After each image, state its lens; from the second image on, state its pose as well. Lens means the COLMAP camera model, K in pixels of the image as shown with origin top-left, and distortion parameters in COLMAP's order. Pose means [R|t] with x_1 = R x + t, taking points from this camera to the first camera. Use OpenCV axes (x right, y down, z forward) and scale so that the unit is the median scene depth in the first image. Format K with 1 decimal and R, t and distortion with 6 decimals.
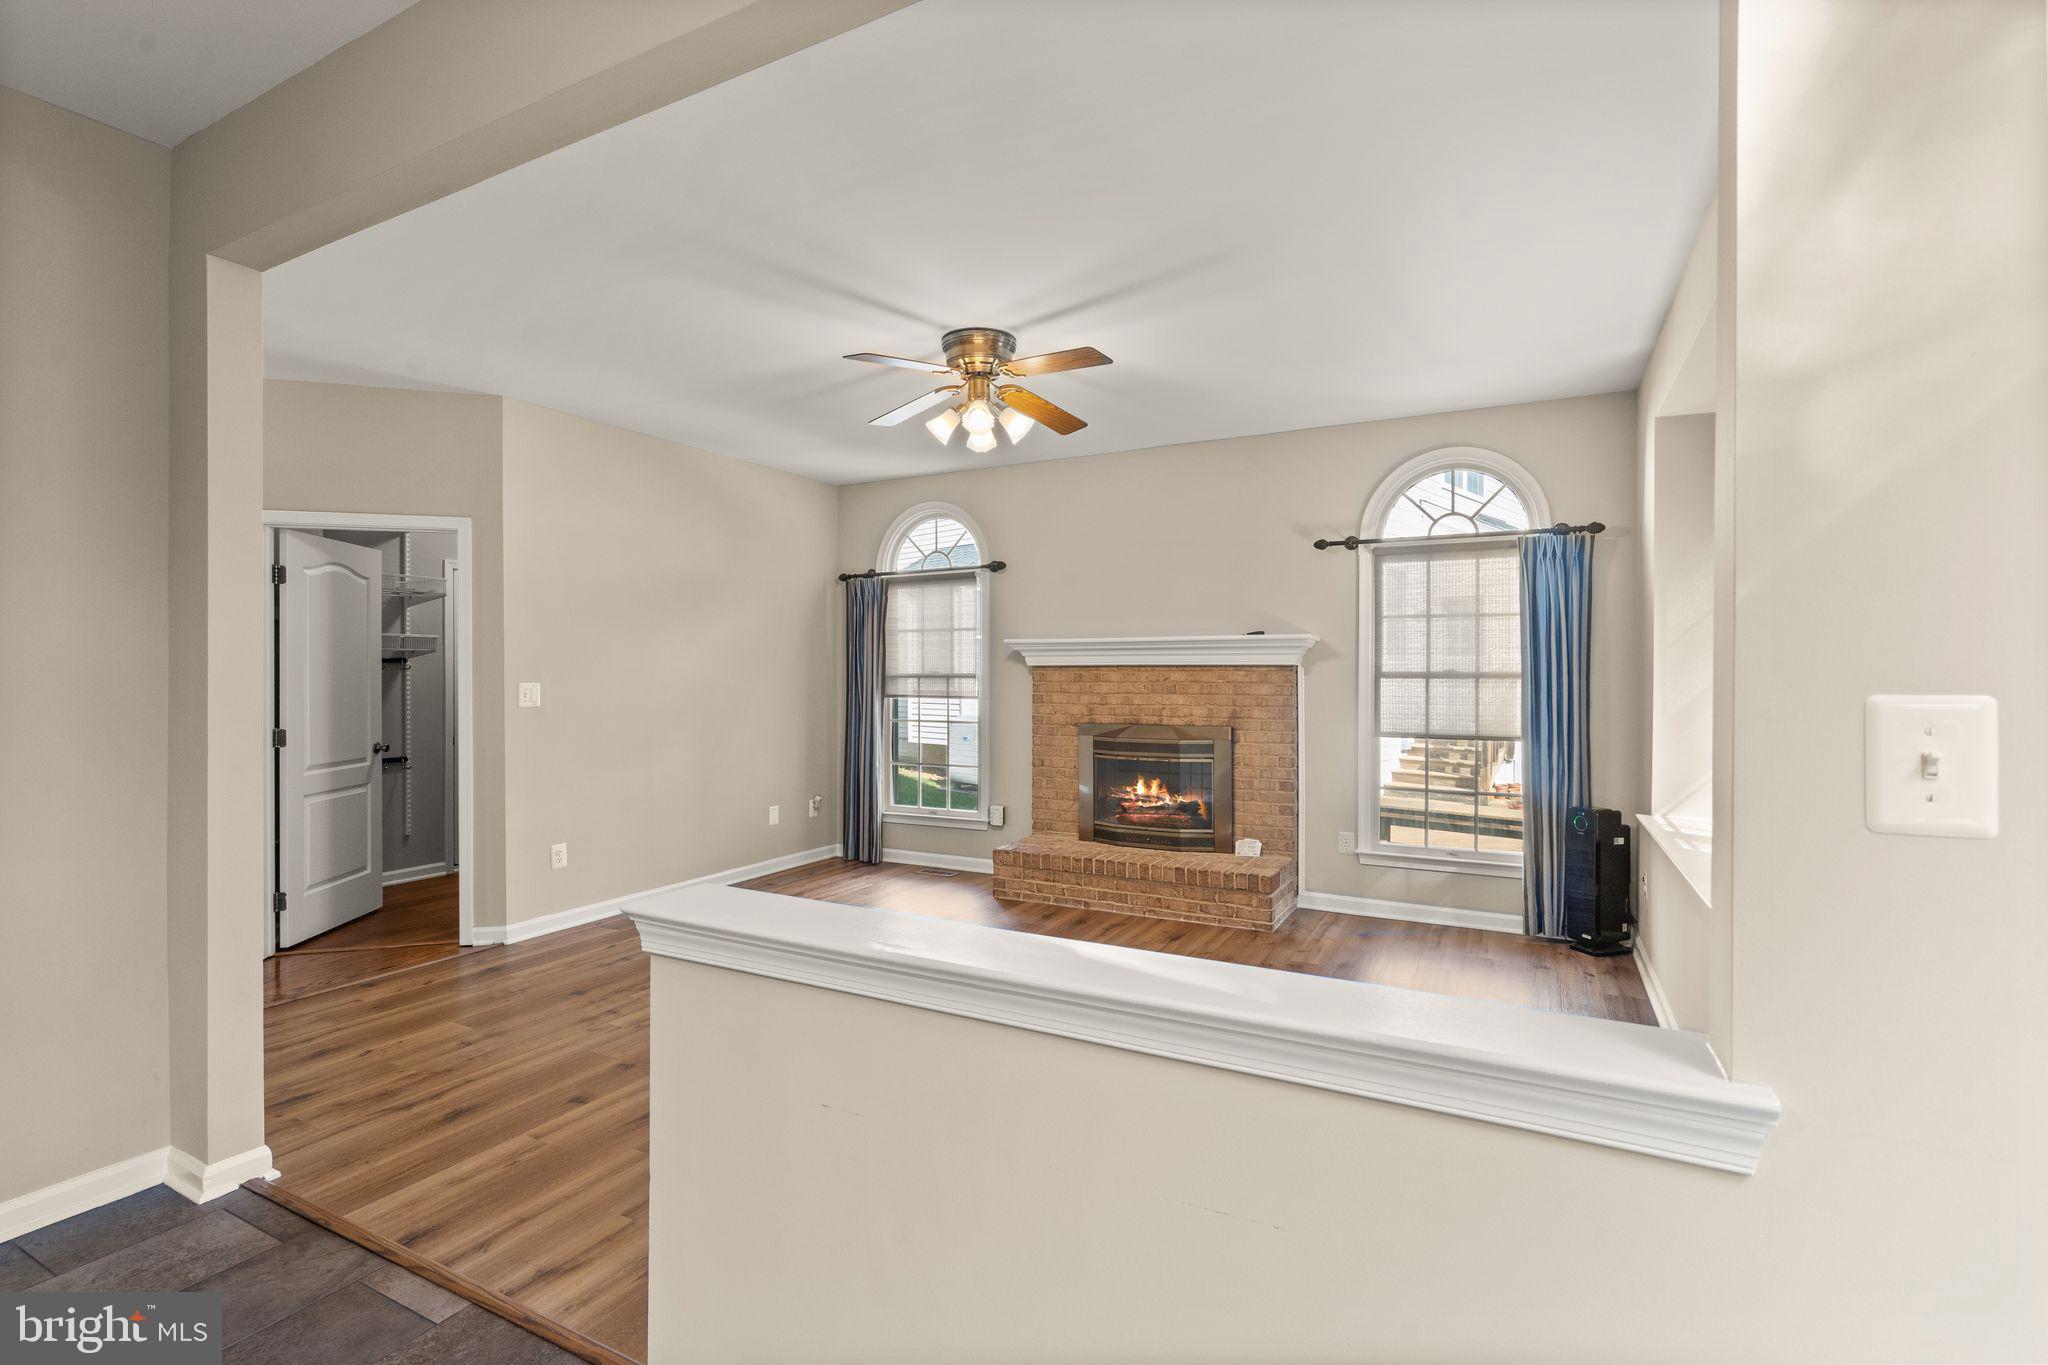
lens RADIAL K [[940.8, 0, 1040.3], [0, 940.8, 684.0], [0, 0, 1]] dist [-0.001606, 0.000421]
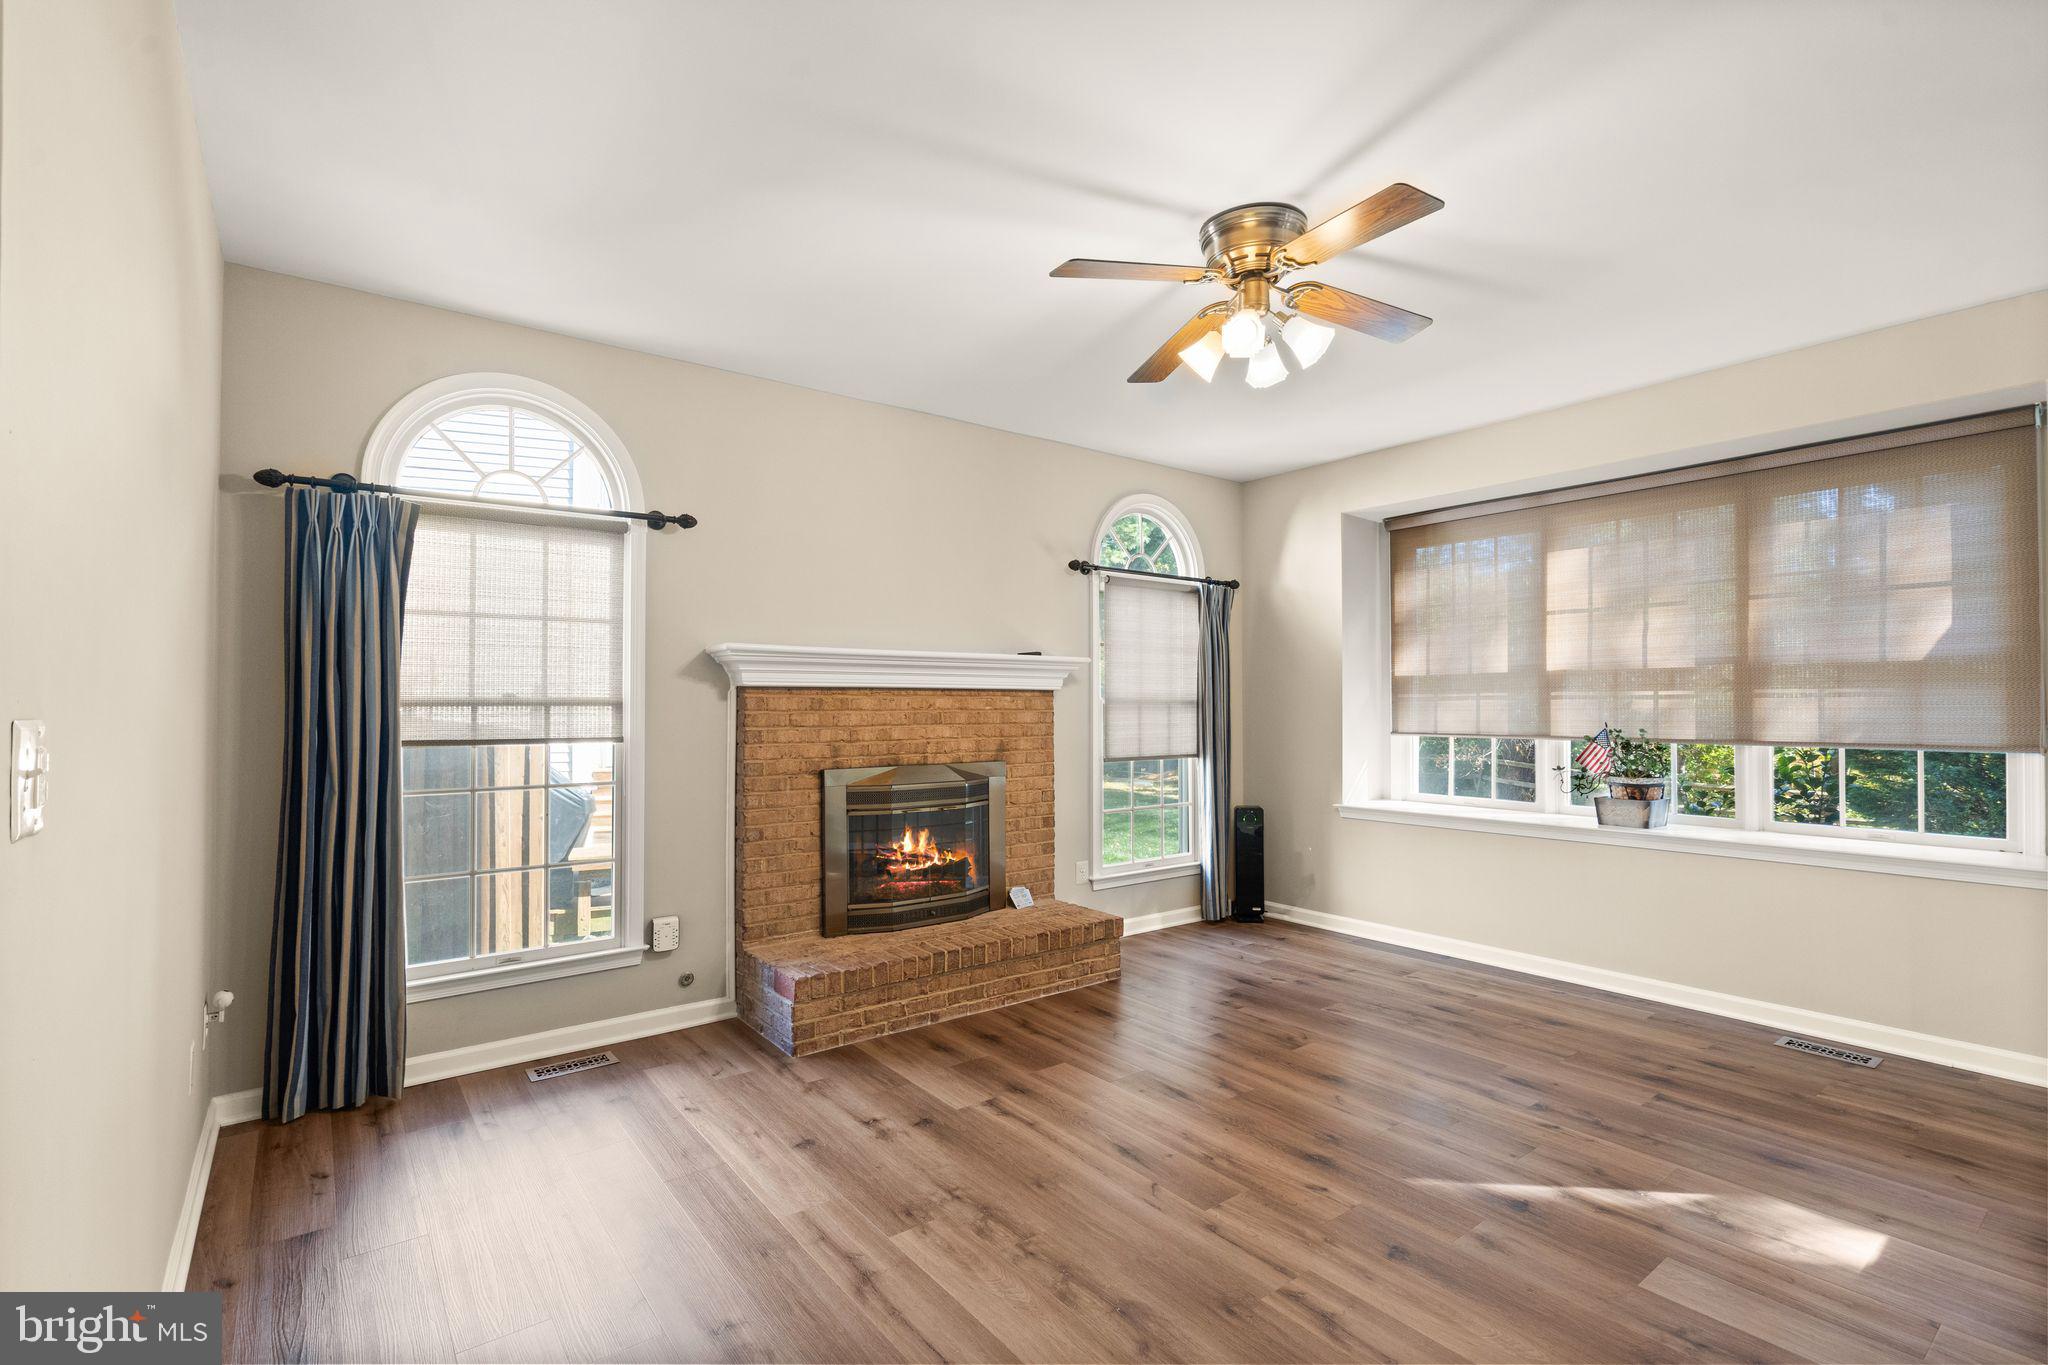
lens RADIAL K [[940.8, 0, 1040.3], [0, 940.8, 684.0], [0, 0, 1]] dist [-0.001606, 0.000421]
pose [[0.413718, 0.016343, 0.910258, -0.559207], [0.006975, 0.999753, -0.021120, -0.006234], [-0.910378, 0.015087, 0.413502, 0.599306]]
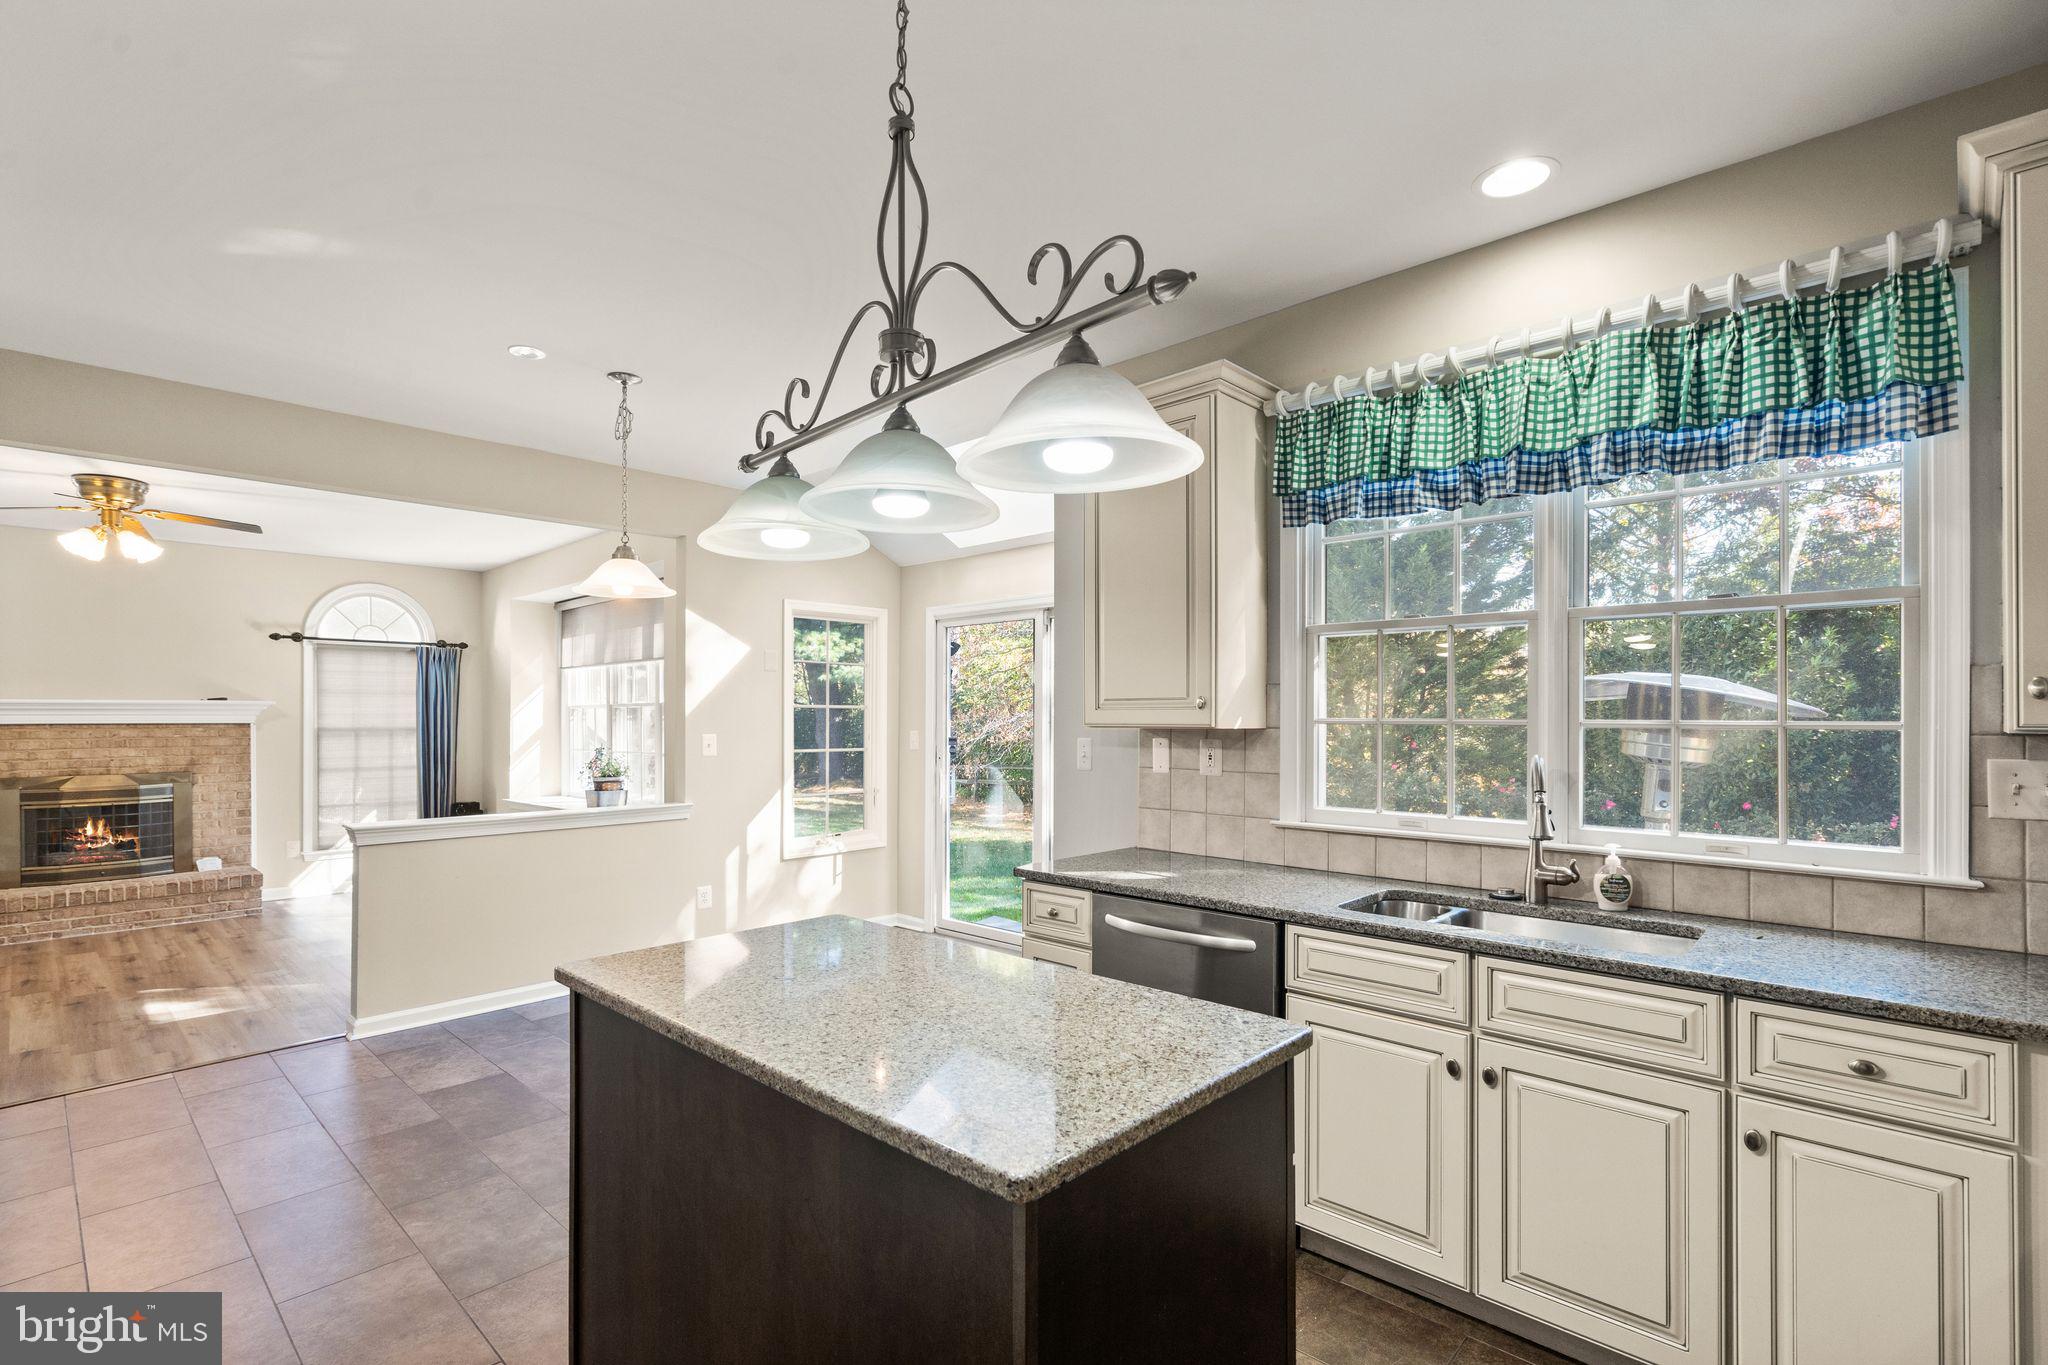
lens RADIAL K [[943.2, 0, 1010.4], [0, 943.2, 702.3], [0, 0, 1]] dist [-0.000129, 0.000872]
pose [[0.275999, 0.014137, 0.961054, -0.705376], [0.015037, 0.999706, -0.019024, -0.007469], [-0.961040, 0.019702, 0.275705, -0.411492]]
